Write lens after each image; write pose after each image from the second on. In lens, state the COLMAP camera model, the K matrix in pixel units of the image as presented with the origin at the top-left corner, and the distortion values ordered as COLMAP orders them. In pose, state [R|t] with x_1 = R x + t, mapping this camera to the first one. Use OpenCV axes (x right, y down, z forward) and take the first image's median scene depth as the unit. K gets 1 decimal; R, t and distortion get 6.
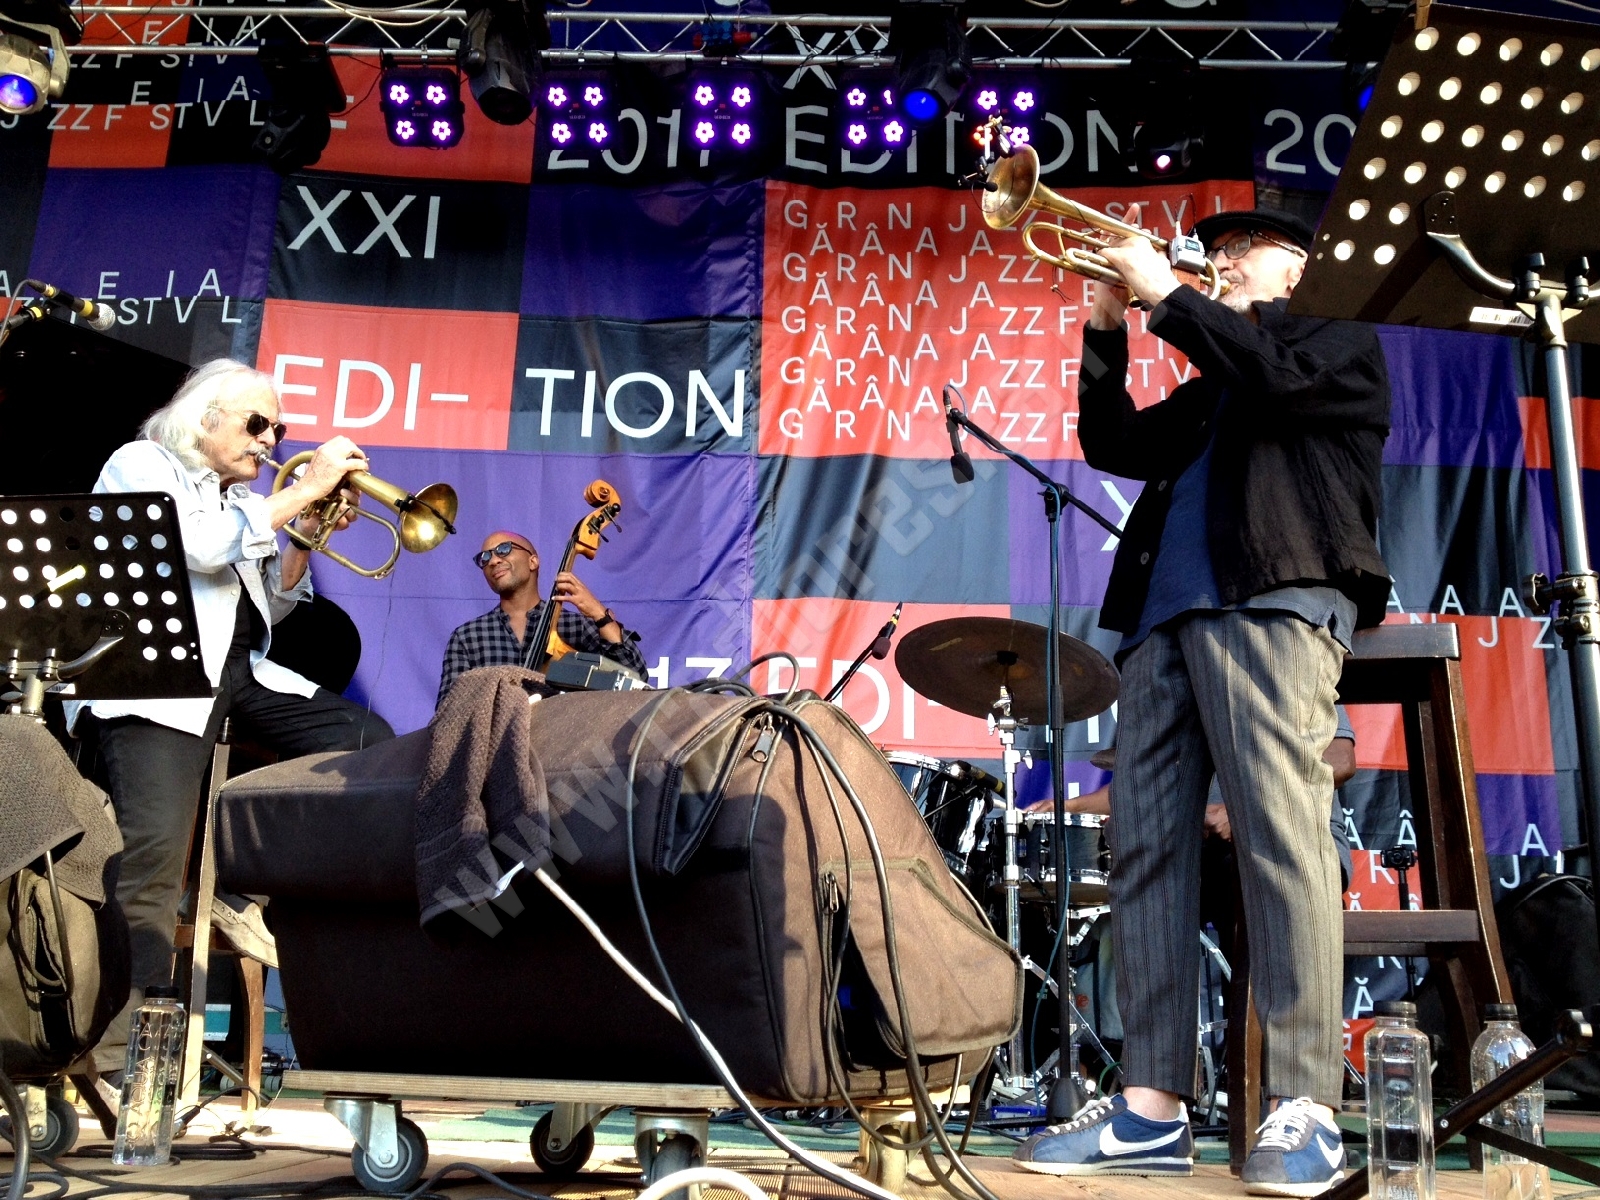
lens RADIAL K [[1553.4, 0, 800.0], [0, 1553.4, 600.0], [0, 0, 1]] dist [0.192593, -0.465542]
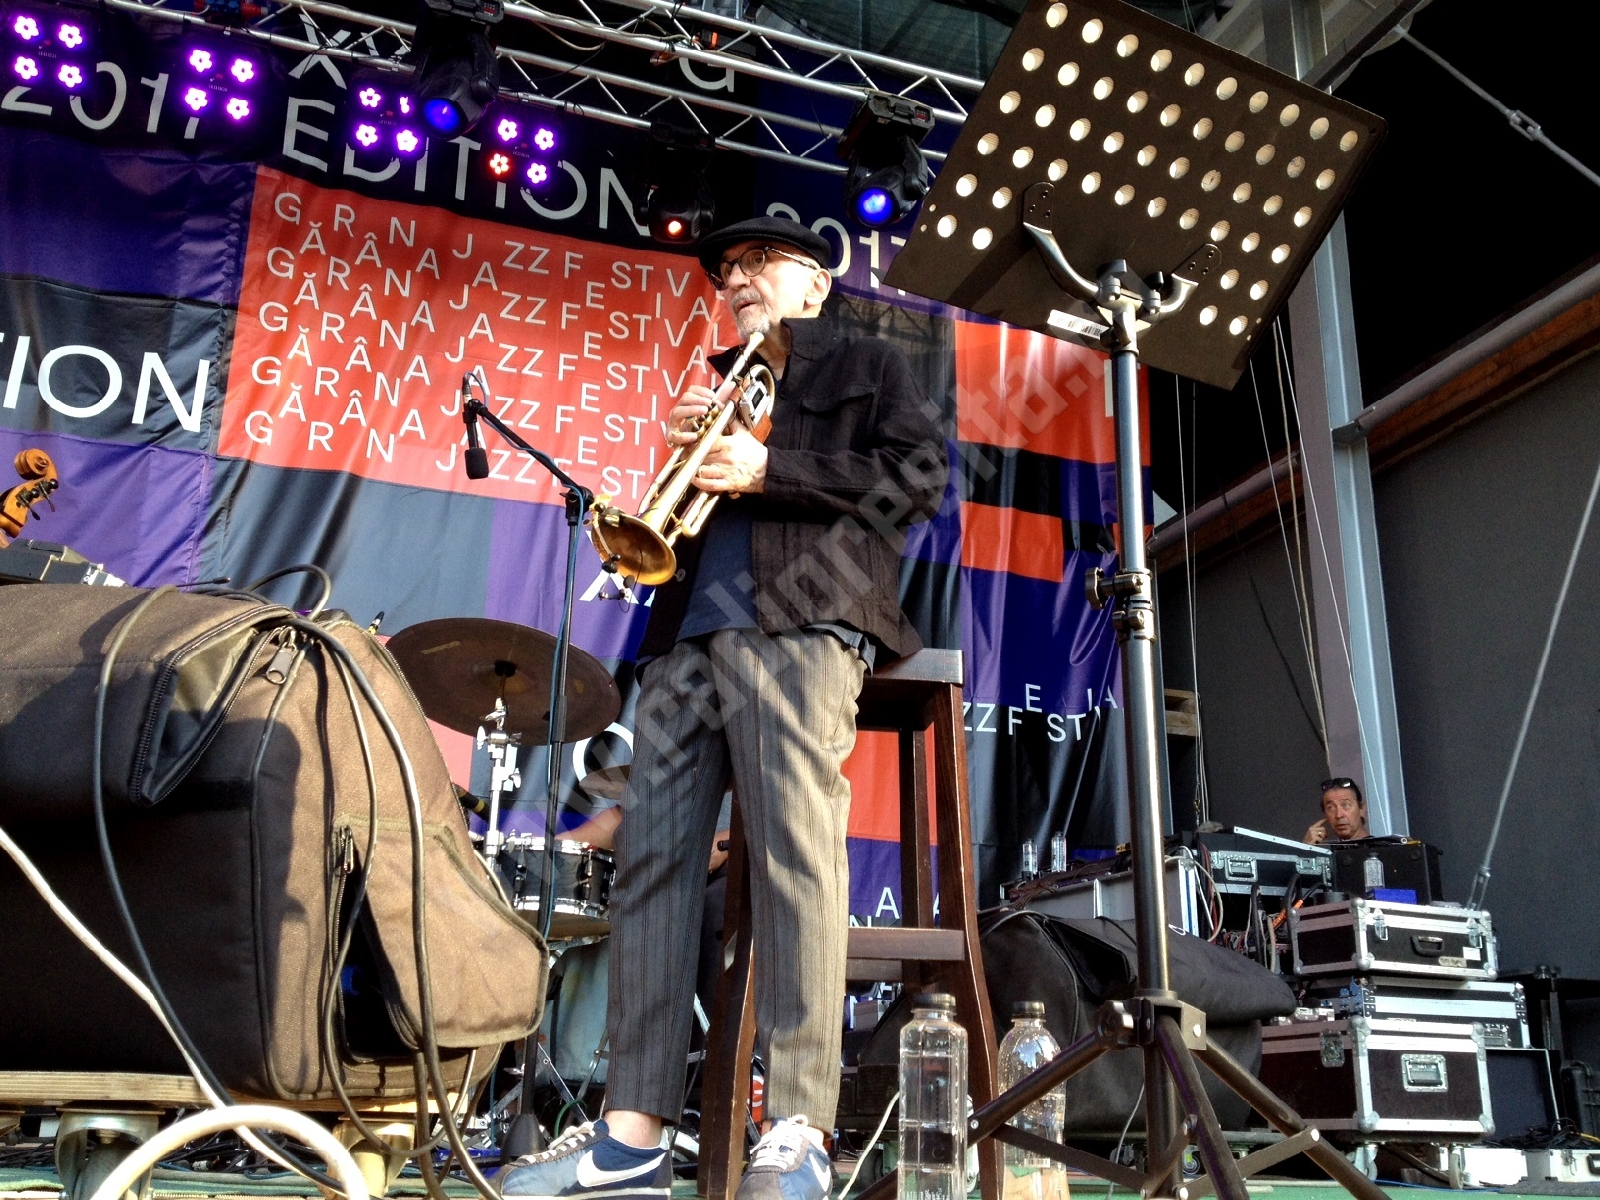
lens RADIAL K [[1553.4, 0, 800.0], [0, 1553.4, 600.0], [0, 0, 1]] dist [0.192593, -0.465542]
pose [[0.936740, 0.104699, 0.334001, -0.007905], [-0.090619, 0.994224, -0.057508, 0.013507], [-0.338093, 0.023603, 0.940817, 0.021240]]
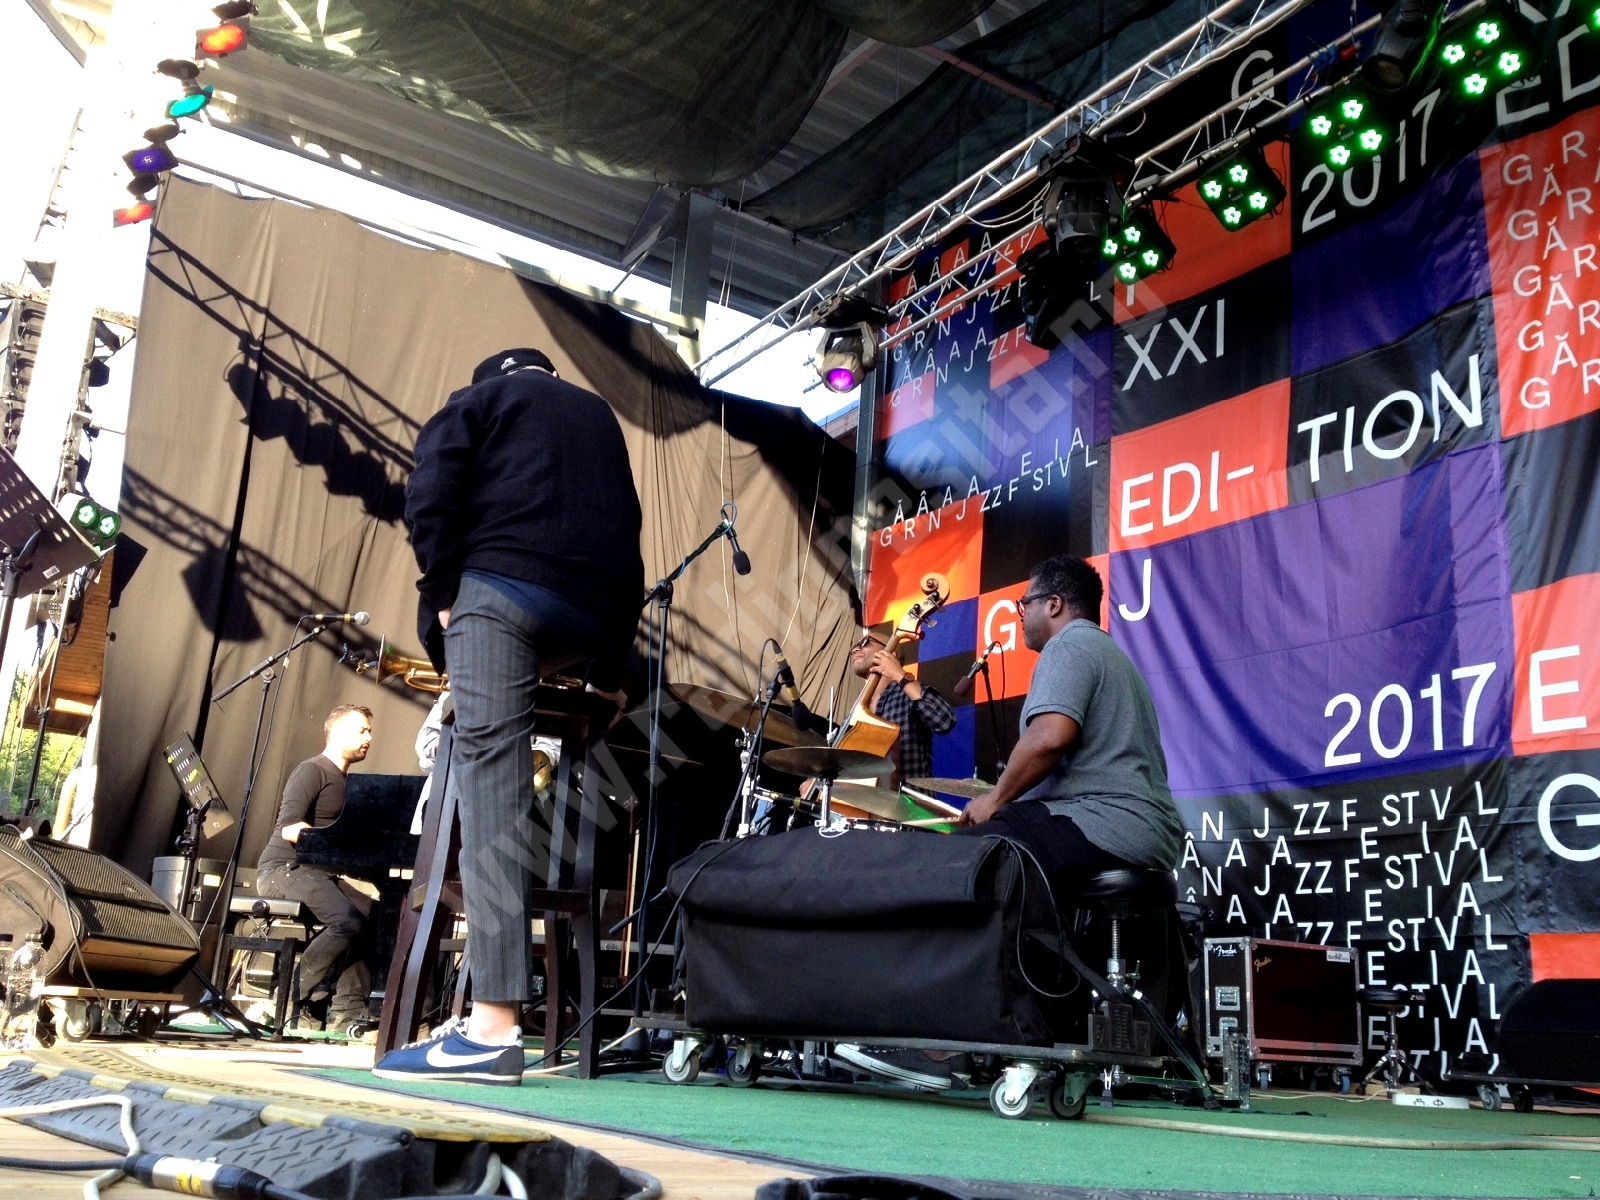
lens RADIAL K [[1496.5, 0, 800.0], [0, 1496.5, 600.0], [0, 0, 1]] dist [0.247878, -0.597532]
pose [[0.557917, -0.219434, -0.800361, 0.477516], [0.183990, 0.973115, -0.138542, 0.053061], [0.809244, -0.069963, 0.583292, 0.127698]]
